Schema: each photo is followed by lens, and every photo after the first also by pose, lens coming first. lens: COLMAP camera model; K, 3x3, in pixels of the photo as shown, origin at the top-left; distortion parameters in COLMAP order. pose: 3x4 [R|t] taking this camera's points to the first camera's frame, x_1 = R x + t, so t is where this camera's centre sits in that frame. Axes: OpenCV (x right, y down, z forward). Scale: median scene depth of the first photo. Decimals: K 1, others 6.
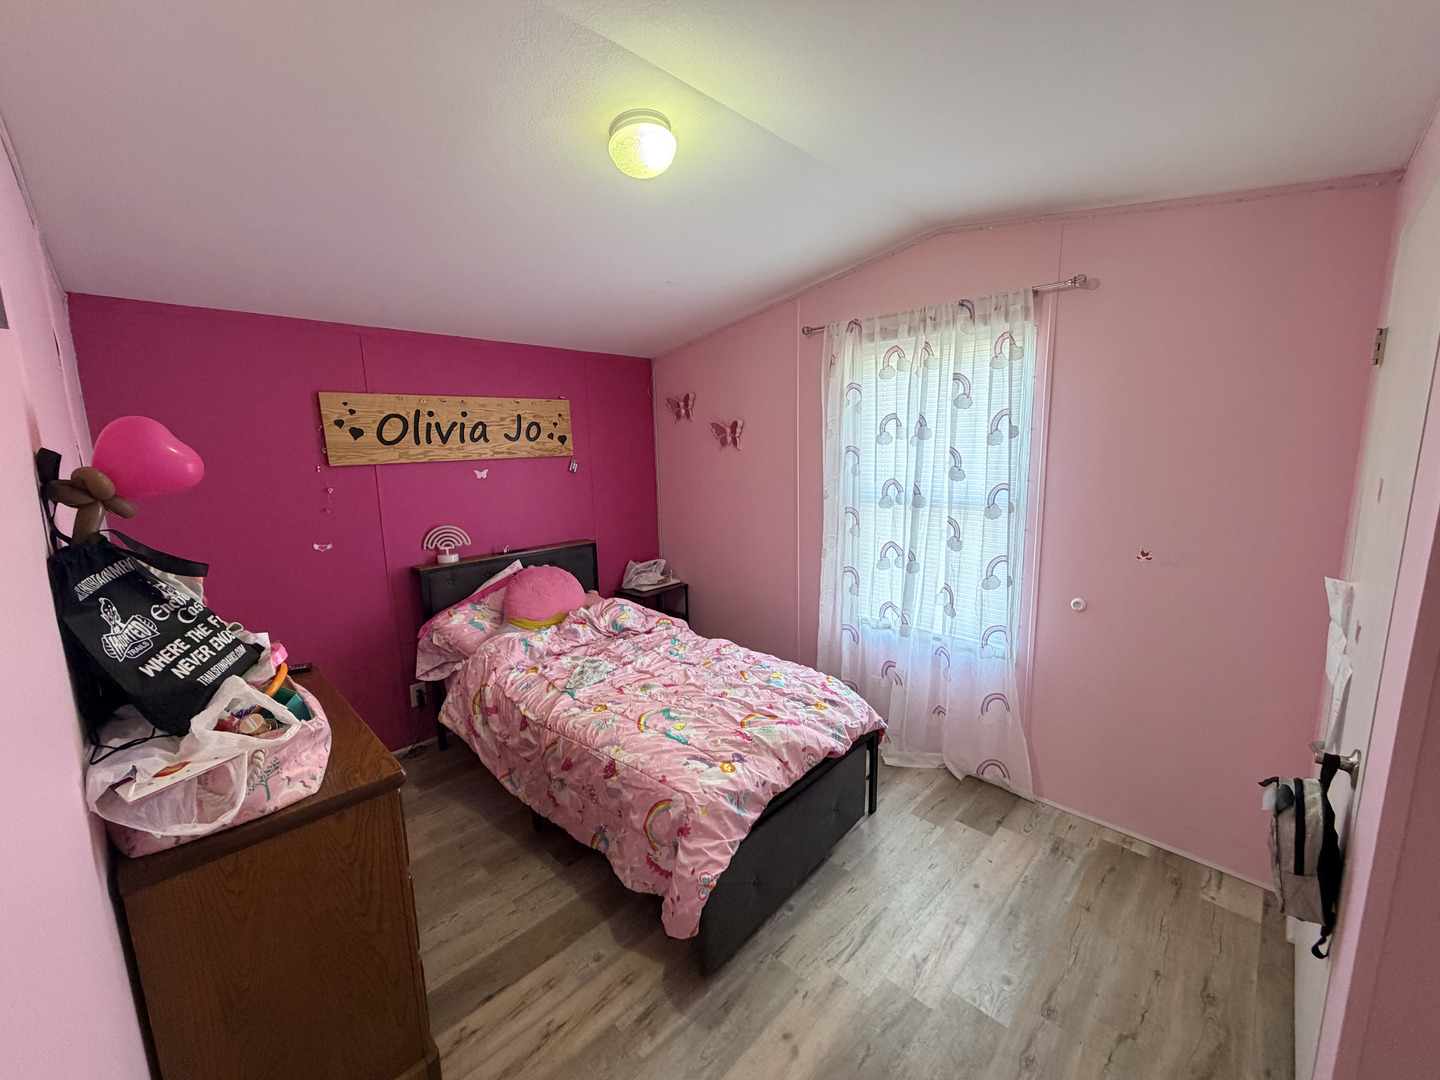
lens RADIAL K [[570.6, 0, 719.7], [0, 570.6, 537.8], [0, 0, 1]] dist [0.000069, 0.000019]
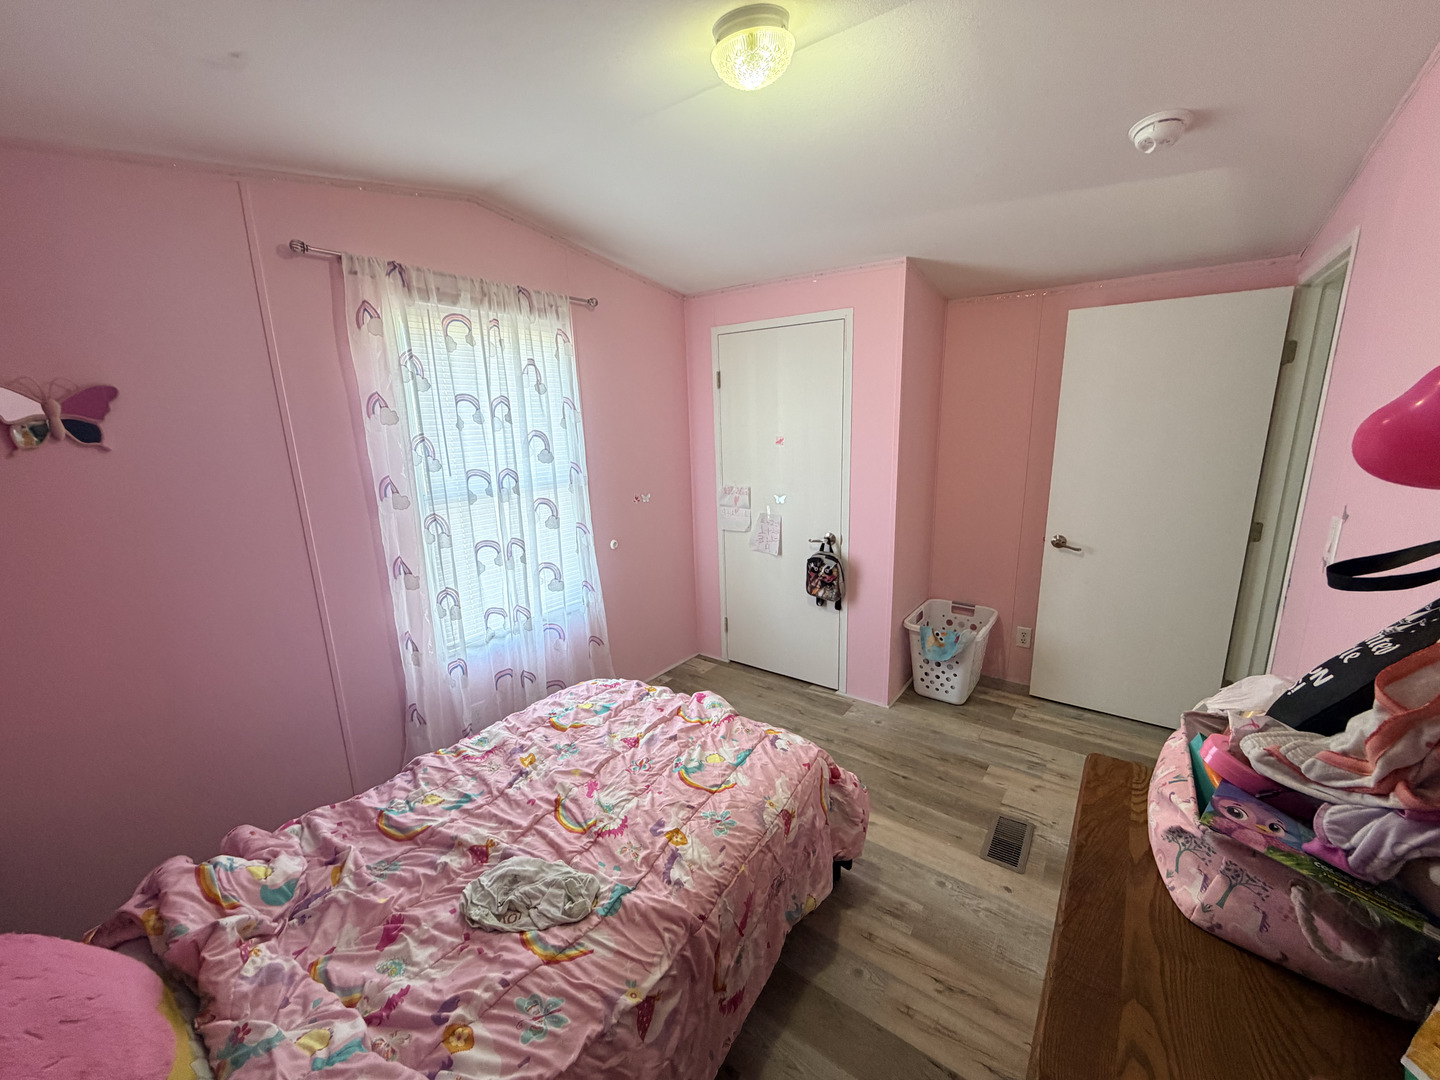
lens RADIAL K [[570.6, 0, 719.7], [0, 570.6, 537.8], [0, 0, 1]] dist [0.000069, 0.000019]
pose [[-0.148482, -0.186652, 0.971141, -0.736646], [0.187599, 0.958878, 0.212978, -0.143660], [-0.970958, 0.213808, -0.107360, 0.903551]]
